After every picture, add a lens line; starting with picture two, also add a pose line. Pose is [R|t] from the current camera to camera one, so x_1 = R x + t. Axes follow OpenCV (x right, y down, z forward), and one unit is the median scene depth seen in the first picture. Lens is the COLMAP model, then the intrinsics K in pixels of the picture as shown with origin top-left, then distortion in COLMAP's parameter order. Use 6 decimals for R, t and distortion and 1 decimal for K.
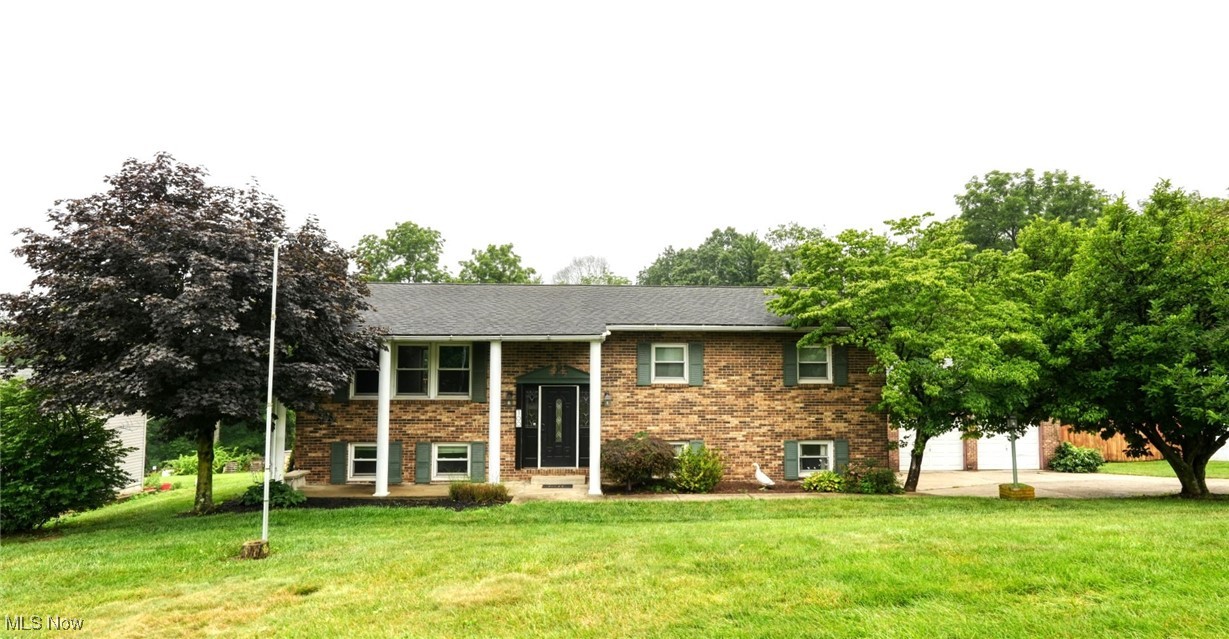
lens RADIAL K [[546.6, 0, 615.6], [0, 546.6, 338.4], [0, 0, 1]] dist [-0.014388, -0.000055]
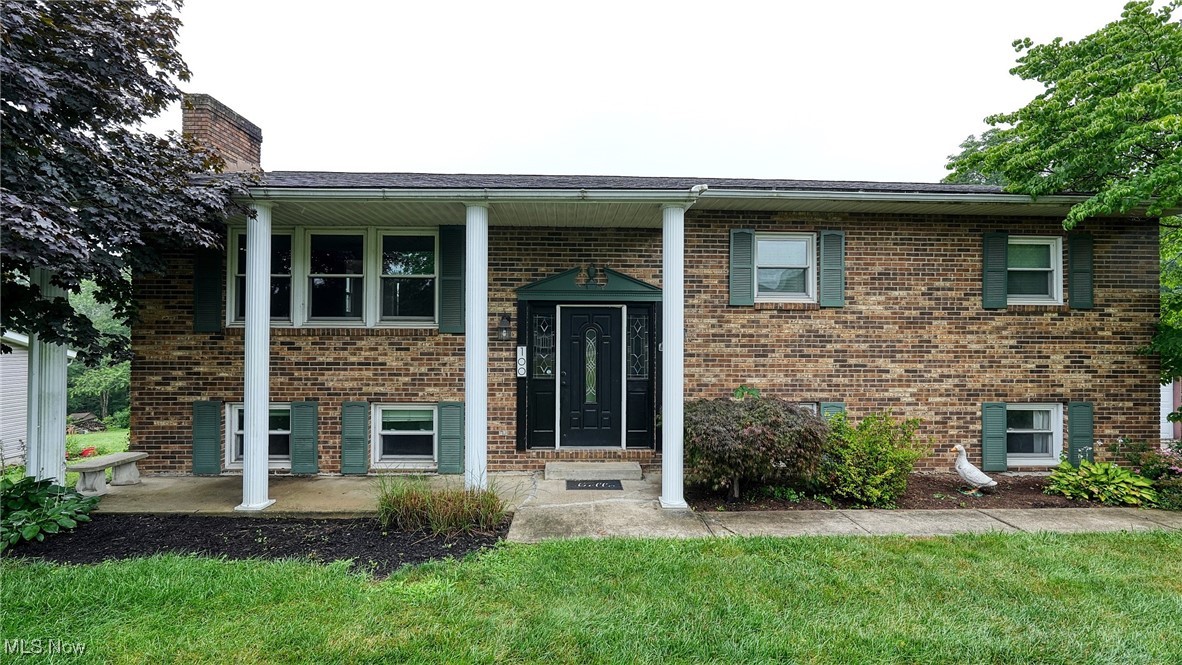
lens RADIAL K [[520.9, 0, 589.4], [0, 520.9, 333.1], [0, 0, 1]] dist [-0.017543, 0.009237]
pose [[0.999331, 0.002360, -0.036490, -0.086065], [-0.000016, 0.997944, 0.064096, 0.080479], [0.036566, -0.064052, 0.997276, 0.457578]]
